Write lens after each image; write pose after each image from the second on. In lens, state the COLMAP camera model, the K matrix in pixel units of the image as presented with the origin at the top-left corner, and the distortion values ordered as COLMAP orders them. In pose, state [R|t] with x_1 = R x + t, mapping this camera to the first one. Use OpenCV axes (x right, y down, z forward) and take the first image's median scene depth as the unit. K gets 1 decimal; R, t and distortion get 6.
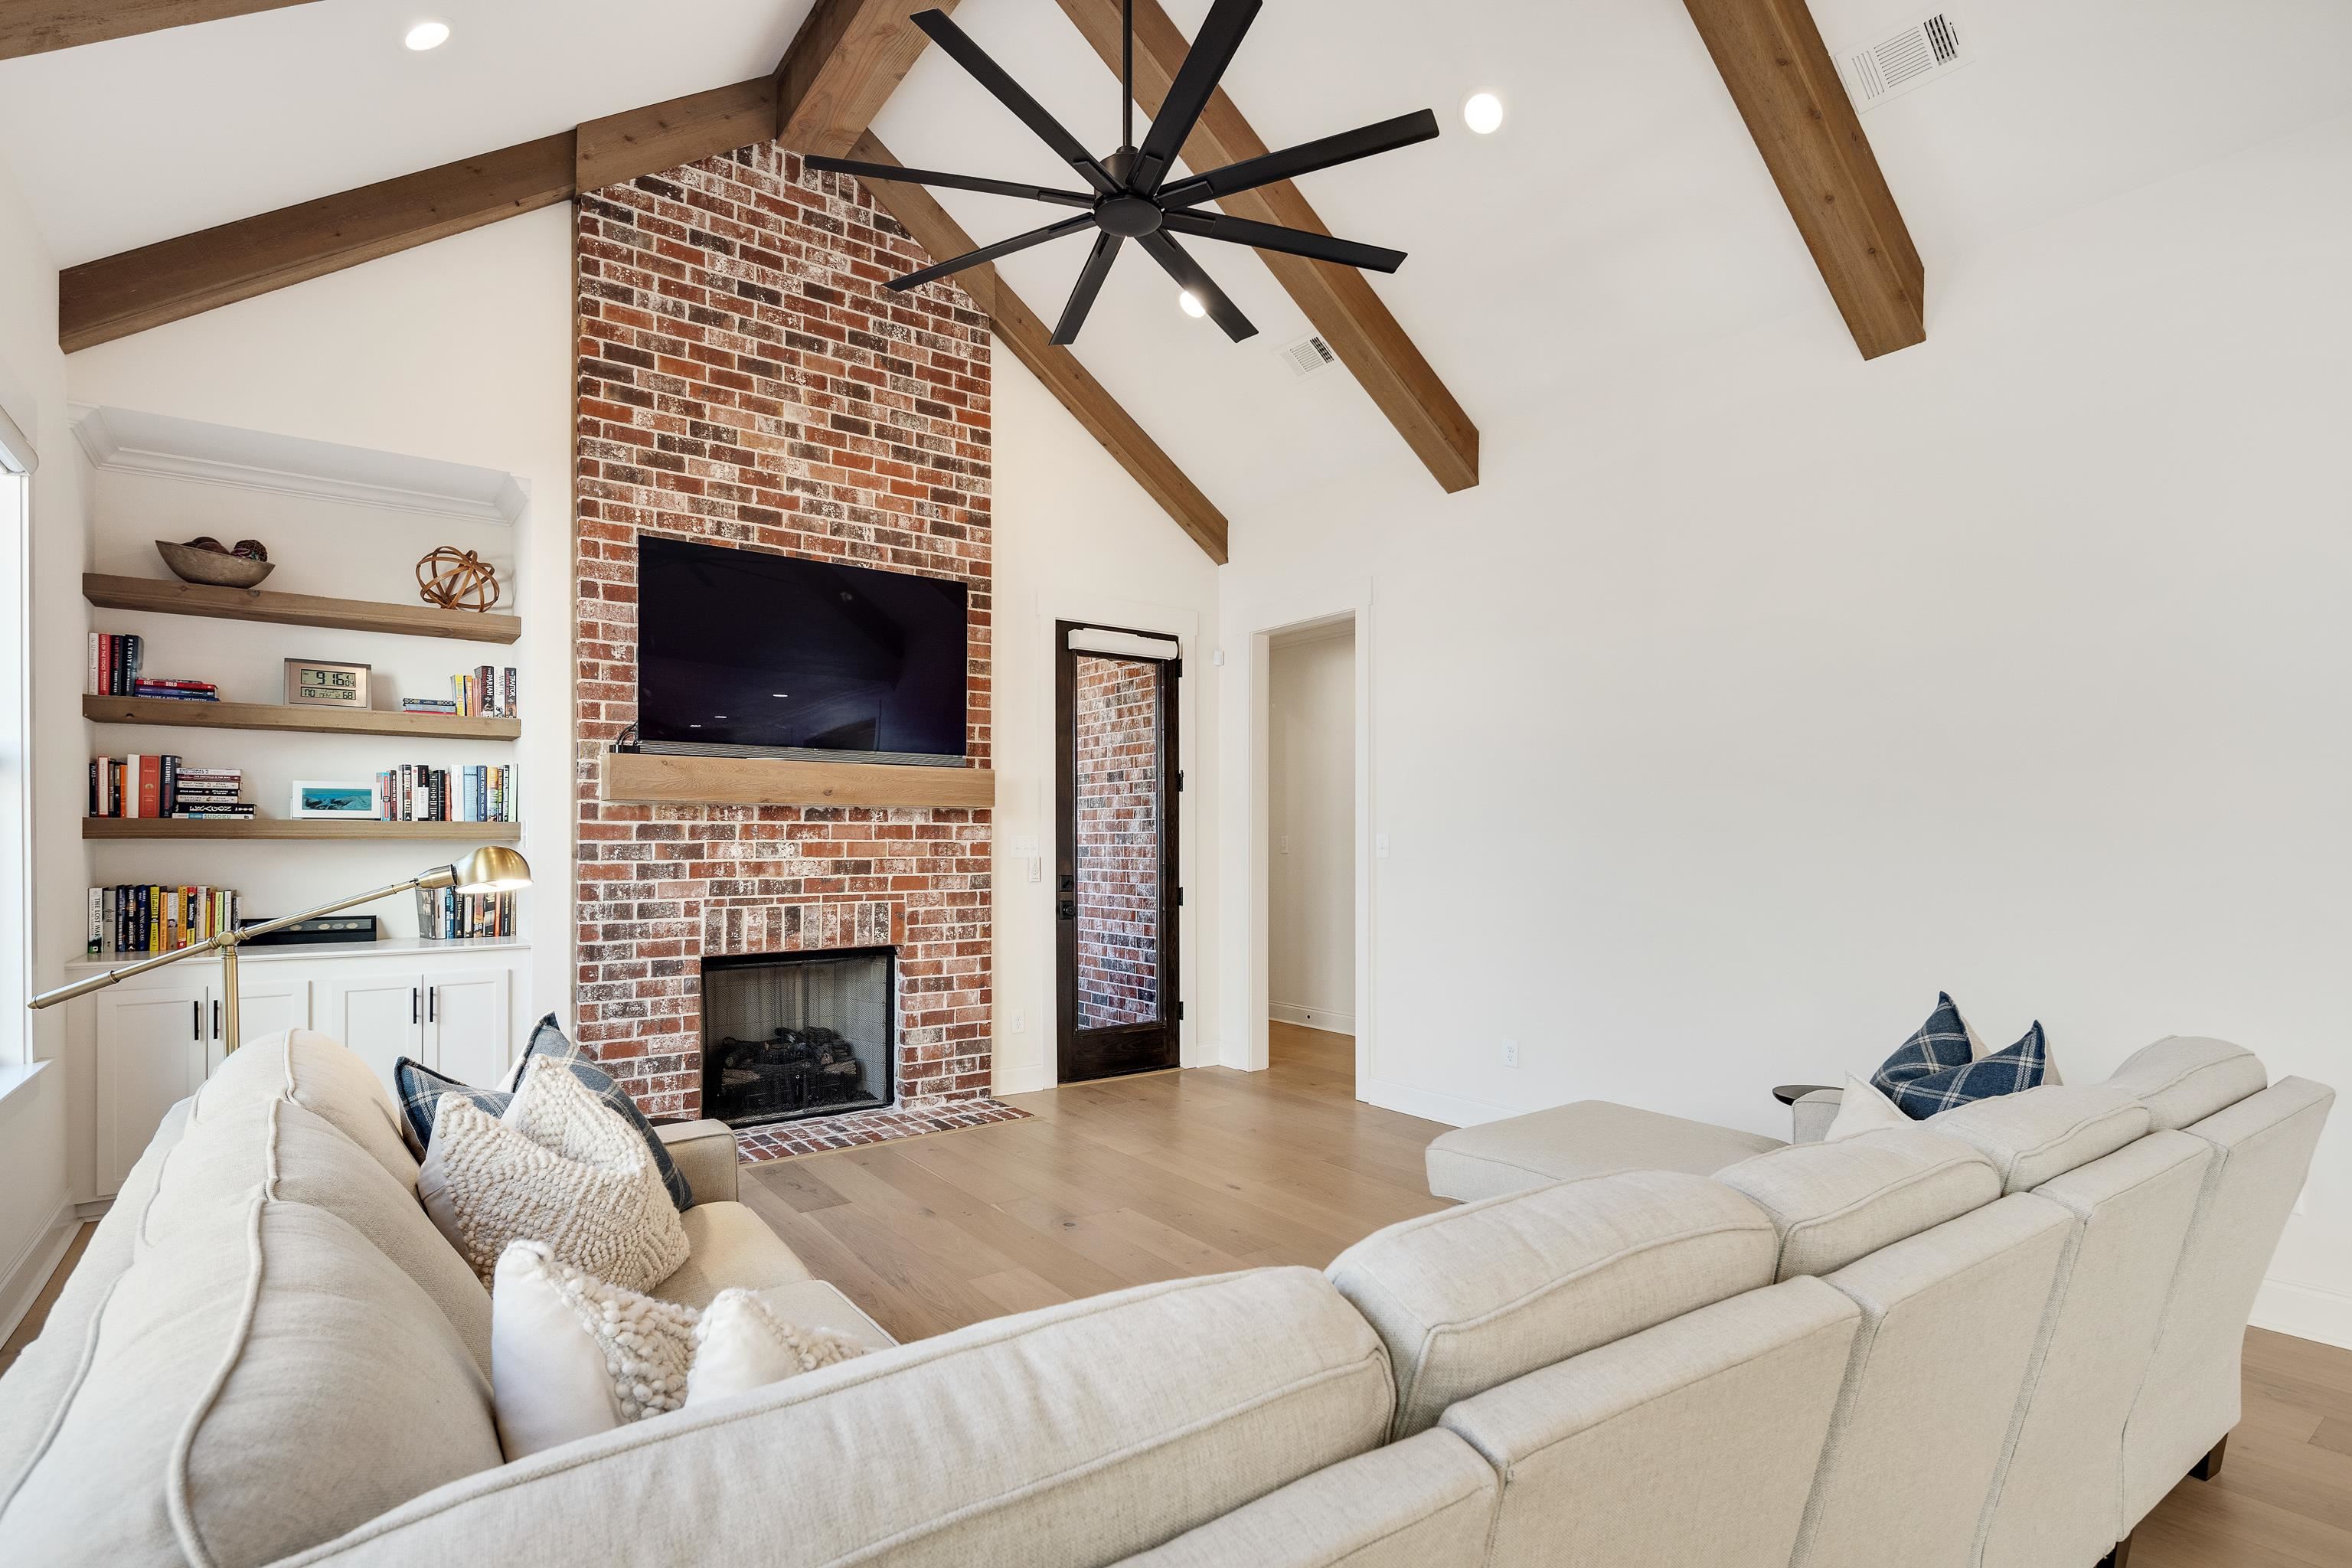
lens RADIAL K [[1141.4, 0, 1169.3], [0, 1141.4, 835.5], [0, 0, 1]] dist [0.006030, -0.003989]
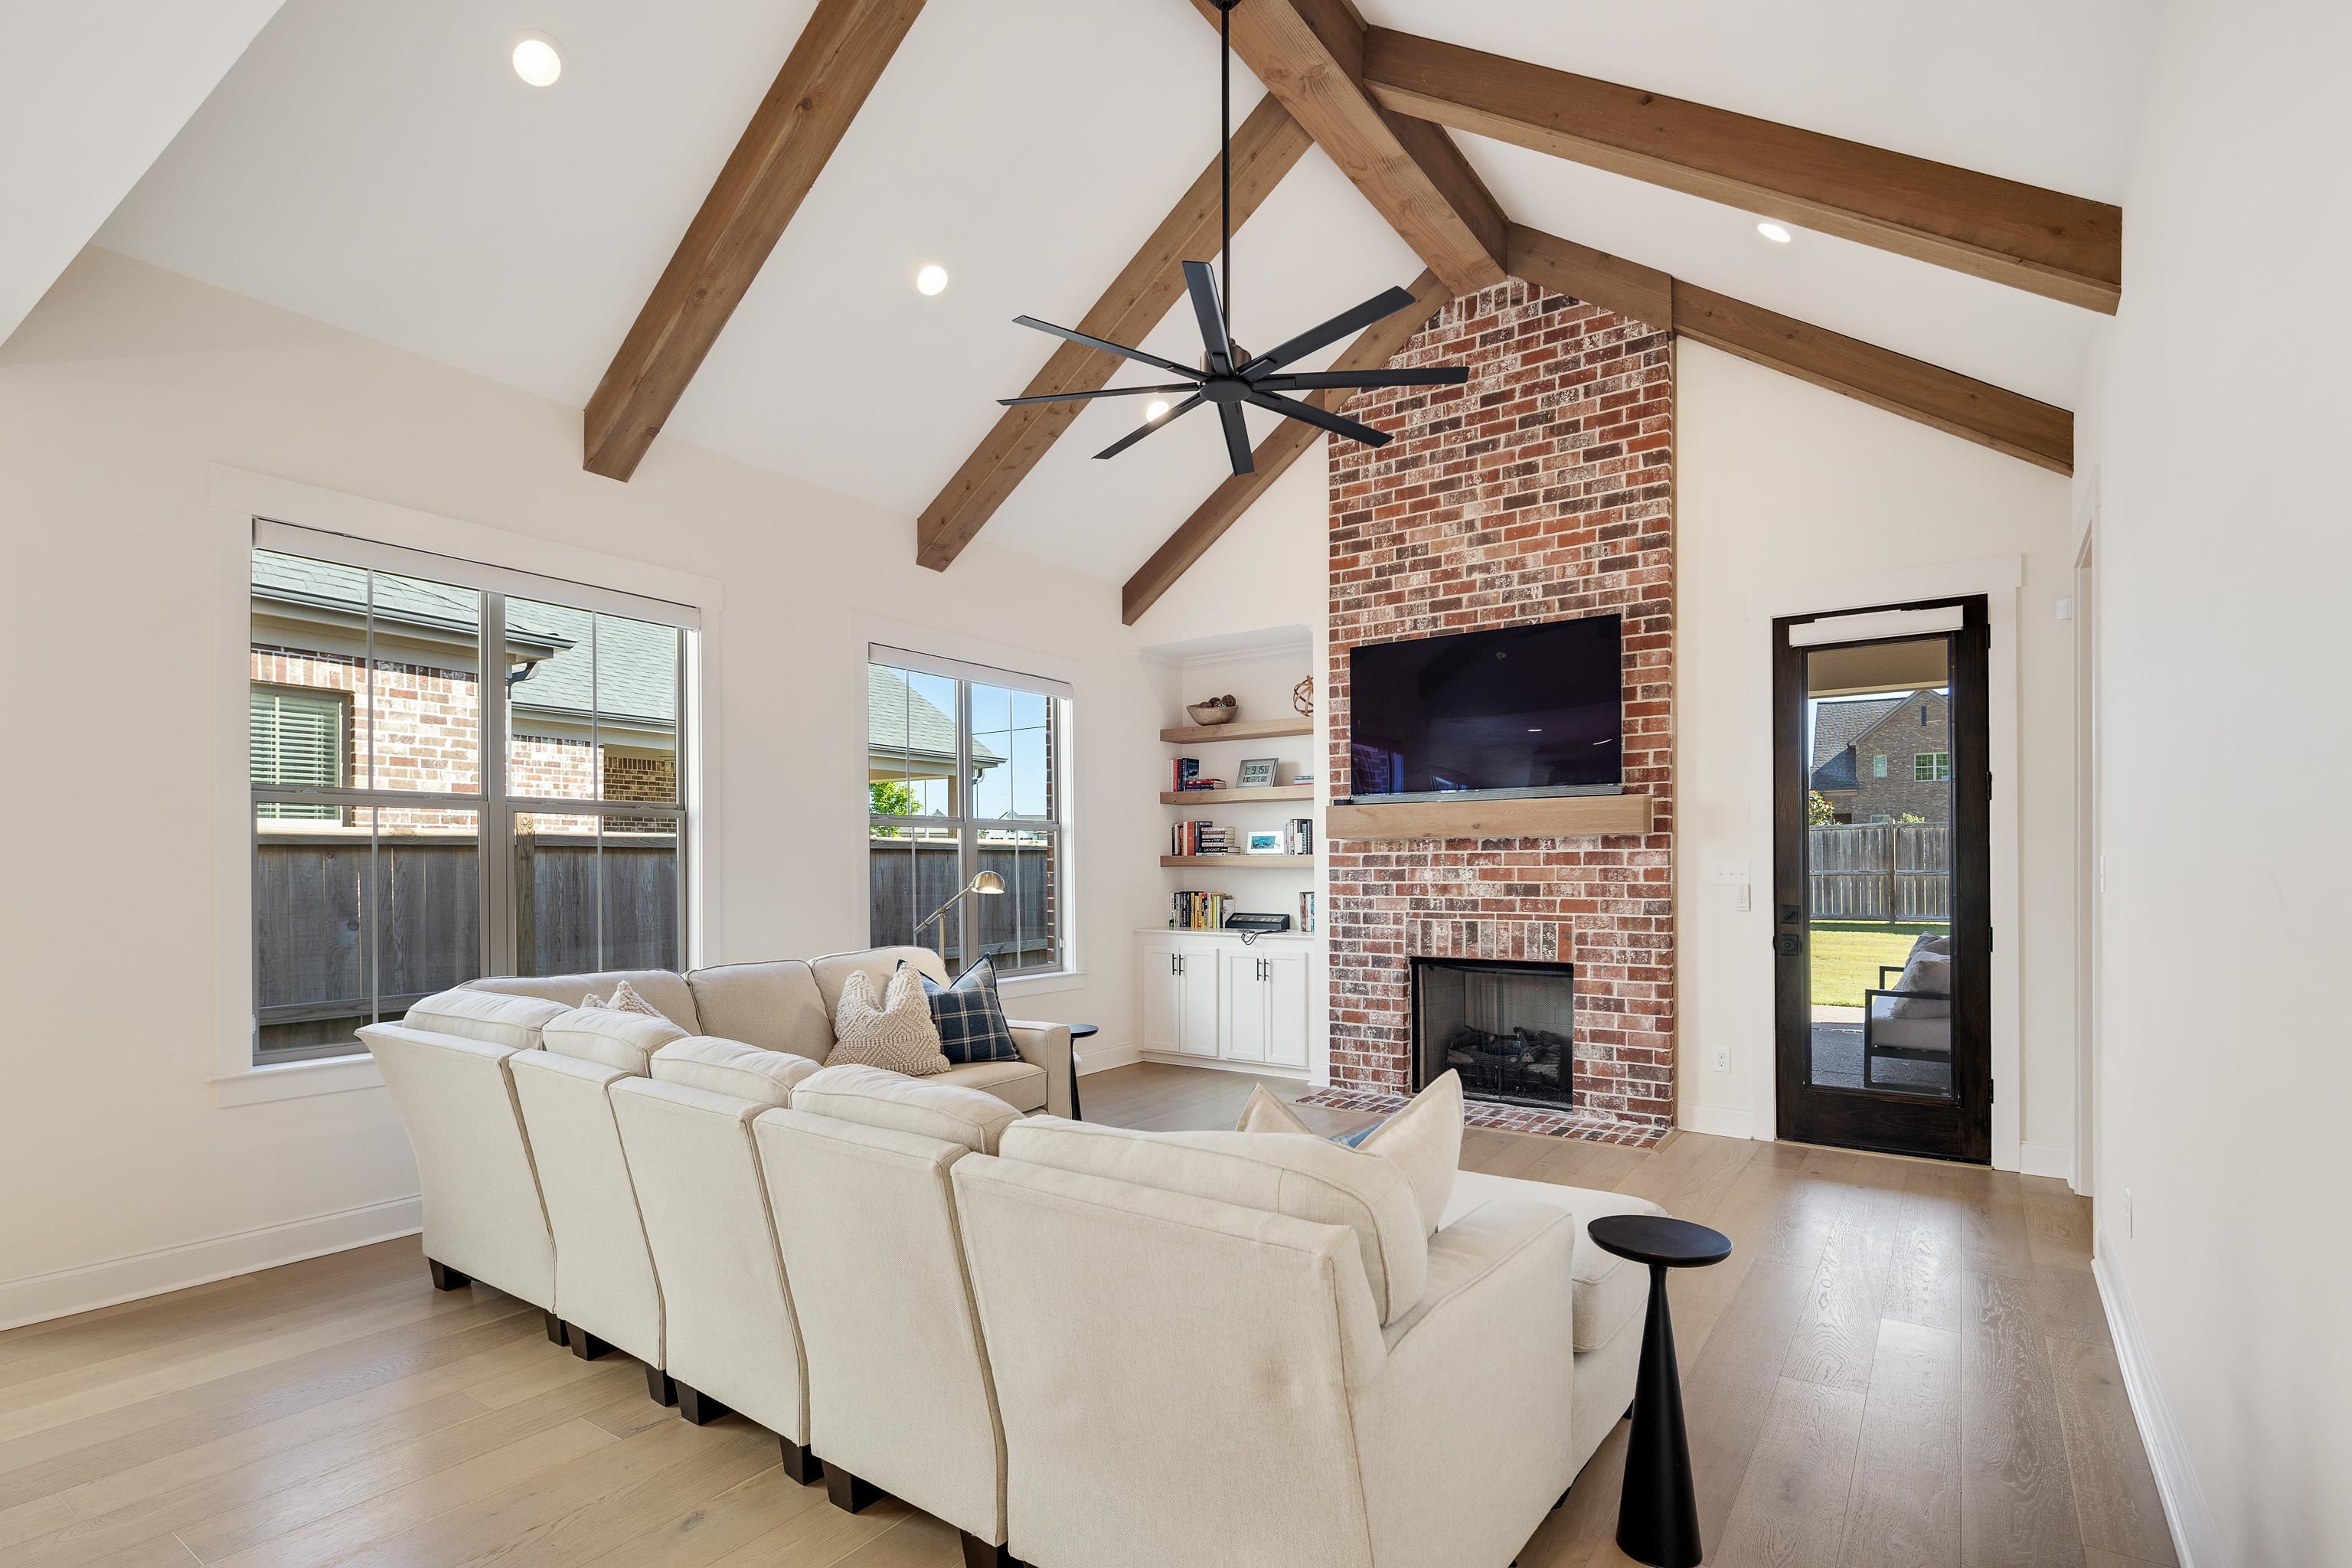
lens RADIAL K [[1141.4, 0, 1160.3], [0, 1141.4, 863.7], [0, 0, 1]] dist [0.006030, -0.003989]
pose [[0.312941, -0.003529, -0.949766, 0.719184], [0.007392, 0.999972, -0.001280, 0.000336], [0.949744, -0.006620, 0.312958, 0.315511]]
